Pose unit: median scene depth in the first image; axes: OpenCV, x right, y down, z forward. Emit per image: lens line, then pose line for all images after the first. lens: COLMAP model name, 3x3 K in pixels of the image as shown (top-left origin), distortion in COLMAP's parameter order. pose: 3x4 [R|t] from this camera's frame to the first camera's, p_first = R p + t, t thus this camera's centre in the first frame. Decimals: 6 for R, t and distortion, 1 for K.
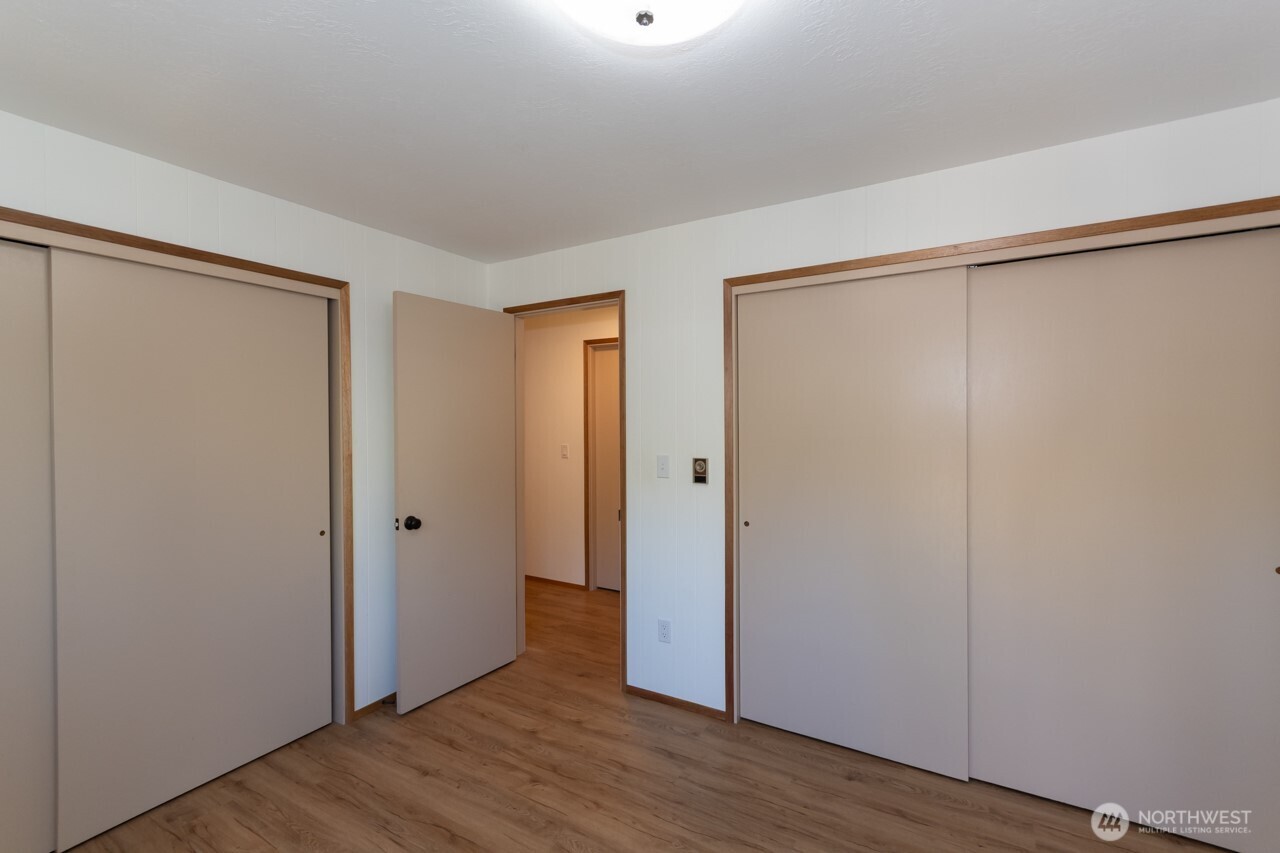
lens RADIAL K [[565.2, 0, 629.6], [0, 565.2, 423.6], [0, 0, 1]] dist [0.000252, 0.002238]
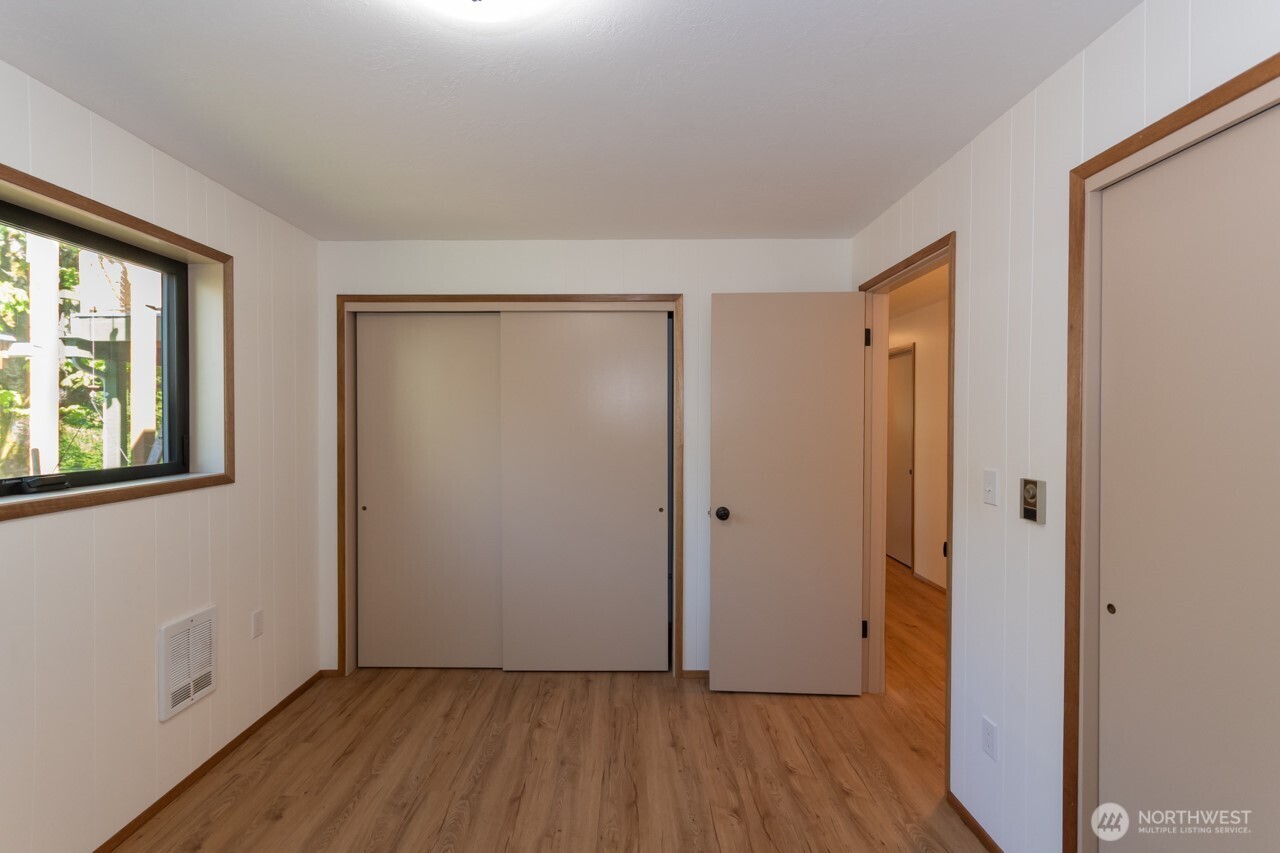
lens RADIAL K [[565.2, 0, 630.1], [0, 565.2, 422.2], [0, 0, 1]] dist [0.000252, 0.002238]
pose [[0.511107, 0.014828, -0.859389, 0.447177], [-0.011195, 0.999881, 0.010593, -0.002046], [0.859444, 0.004207, 0.511212, 0.333767]]
